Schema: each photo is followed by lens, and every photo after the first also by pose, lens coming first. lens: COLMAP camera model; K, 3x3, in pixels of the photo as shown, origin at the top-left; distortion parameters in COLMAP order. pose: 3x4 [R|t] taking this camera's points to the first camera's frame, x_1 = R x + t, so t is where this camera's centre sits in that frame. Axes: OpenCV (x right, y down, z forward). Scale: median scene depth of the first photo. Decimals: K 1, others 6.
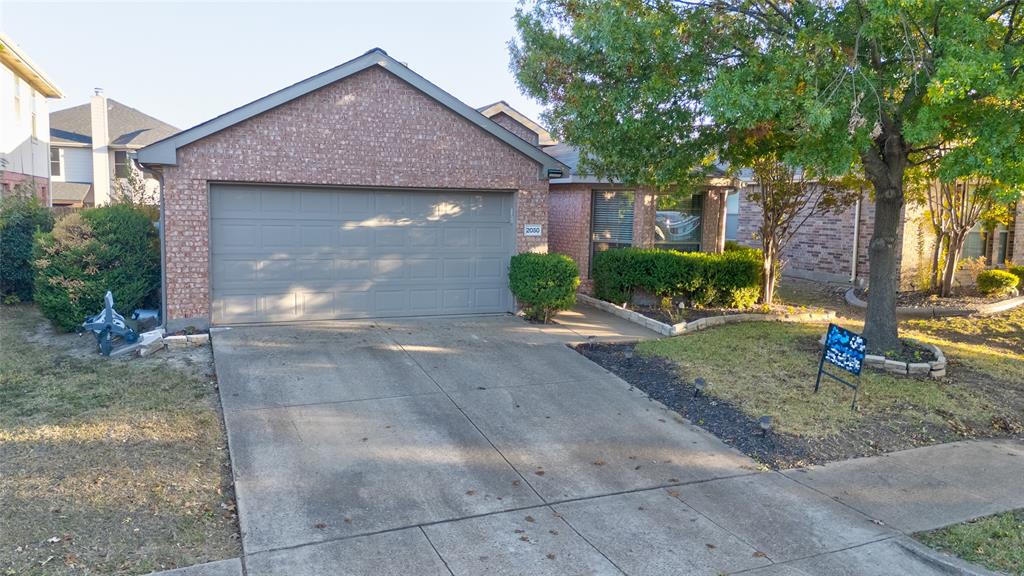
lens RADIAL K [[724.6, 0, 517.2], [0, 724.6, 285.5], [0, 0, 1]] dist [0.065646, -0.000611]
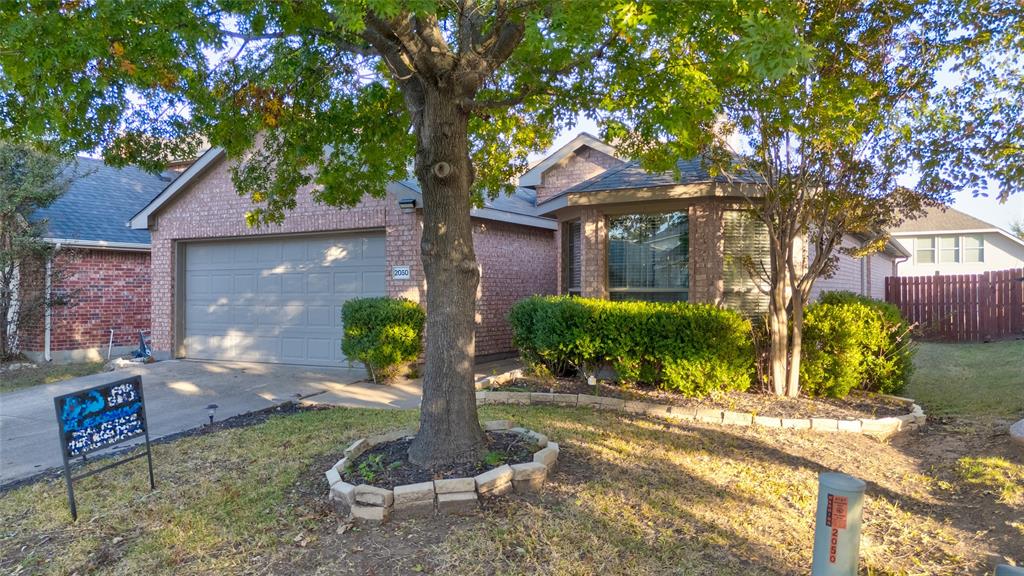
lens RADIAL K [[724.6, 0, 517.2], [0, 724.6, 285.5], [0, 0, 1]] dist [0.065646, -0.000611]
pose [[0.621893, -0.031361, -0.782474, 0.829229], [-0.071763, 0.992711, -0.096823, 0.012039], [0.779807, 0.116366, 0.615110, 0.628512]]
